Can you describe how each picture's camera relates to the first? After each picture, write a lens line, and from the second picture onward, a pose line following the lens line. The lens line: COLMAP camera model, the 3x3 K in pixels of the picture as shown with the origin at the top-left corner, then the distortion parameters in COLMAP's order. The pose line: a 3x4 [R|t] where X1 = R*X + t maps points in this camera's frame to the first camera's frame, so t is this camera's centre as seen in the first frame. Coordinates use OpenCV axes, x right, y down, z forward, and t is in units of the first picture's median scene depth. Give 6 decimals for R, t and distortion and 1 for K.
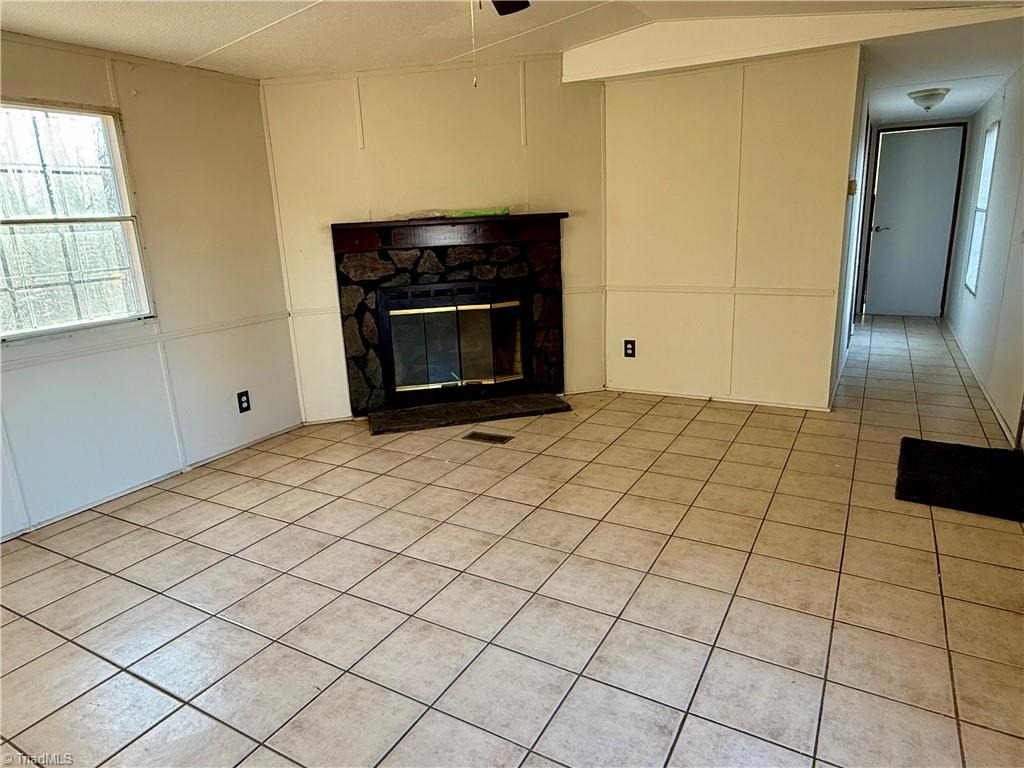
lens RADIAL K [[636.9, 0, 508.8], [0, 636.9, 387.2], [0, 0, 1]] dist [-0.004054, 0.000194]
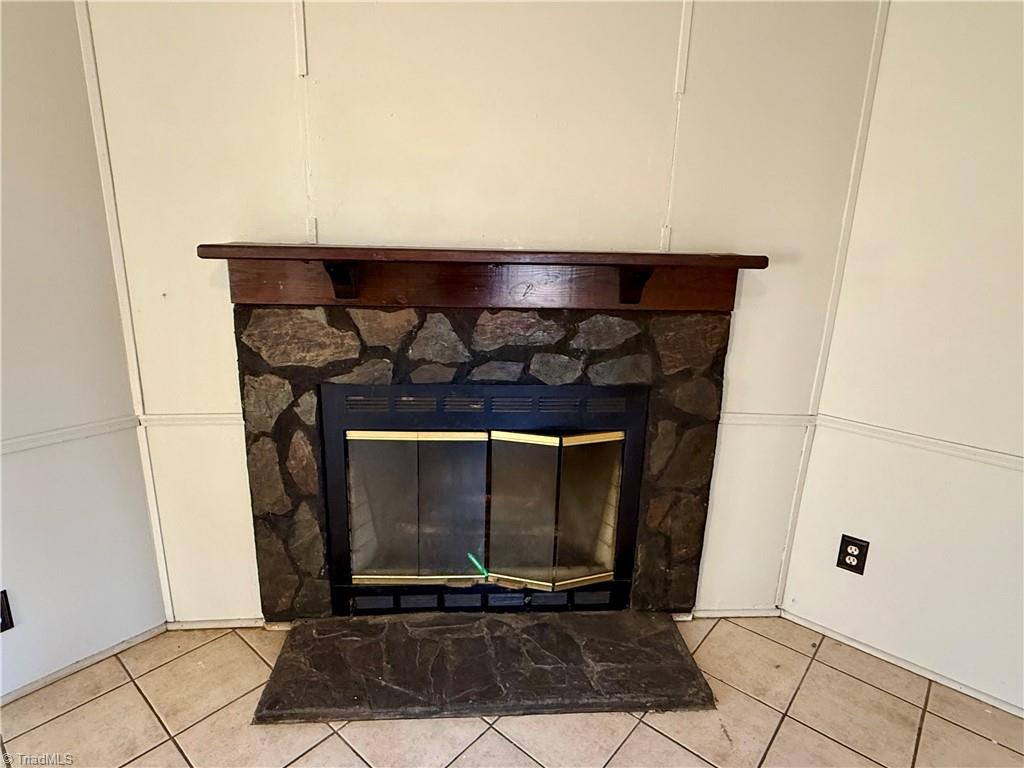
lens RADIAL K [[574.8, 0, 508.7], [0, 574.8, 383.3], [0, 0, 1]] dist [0.001393, 0.000418]
pose [[0.979634, 0.119049, -0.161693, -0.002811], [-0.116444, 0.992869, 0.025527, -0.180537], [0.163579, -0.006179, 0.986511, 0.595048]]
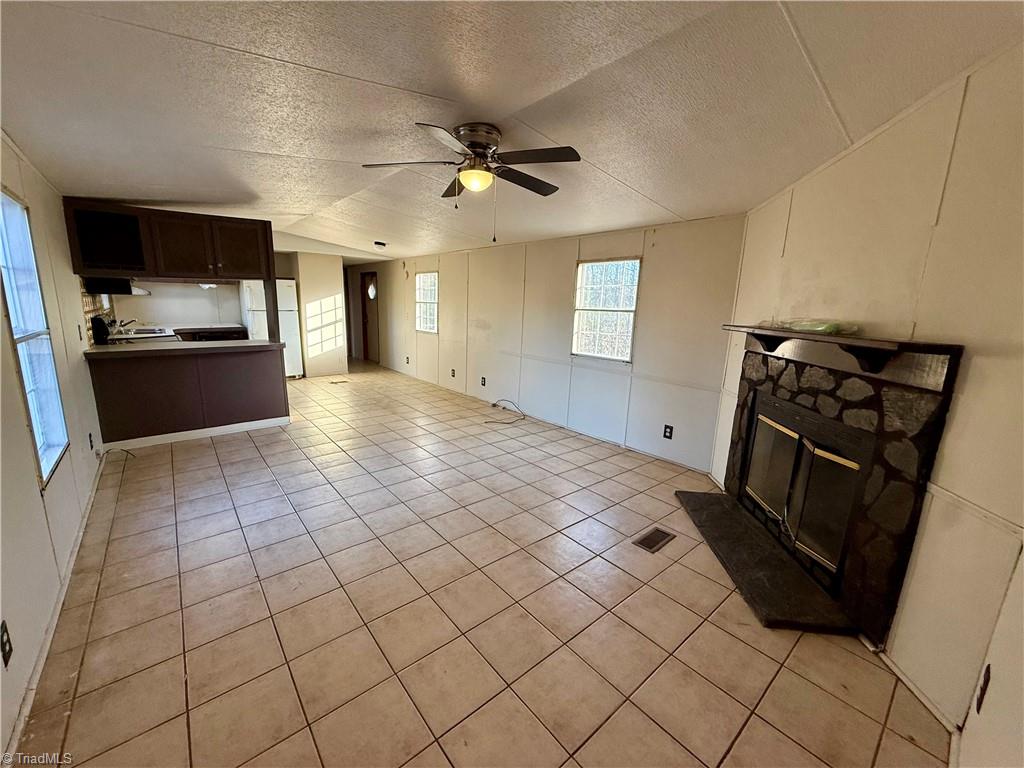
lens RADIAL K [[407.4, 0, 507.3], [0, 407.4, 382.2], [0, 0, 1]] dist [0.002238, -0.000058]
pose [[-0.349622, 0.206353, -0.913883, 0.536983], [-0.256147, 0.917225, 0.305101, -0.261511], [0.901195, 0.340759, -0.267825, 0.796403]]
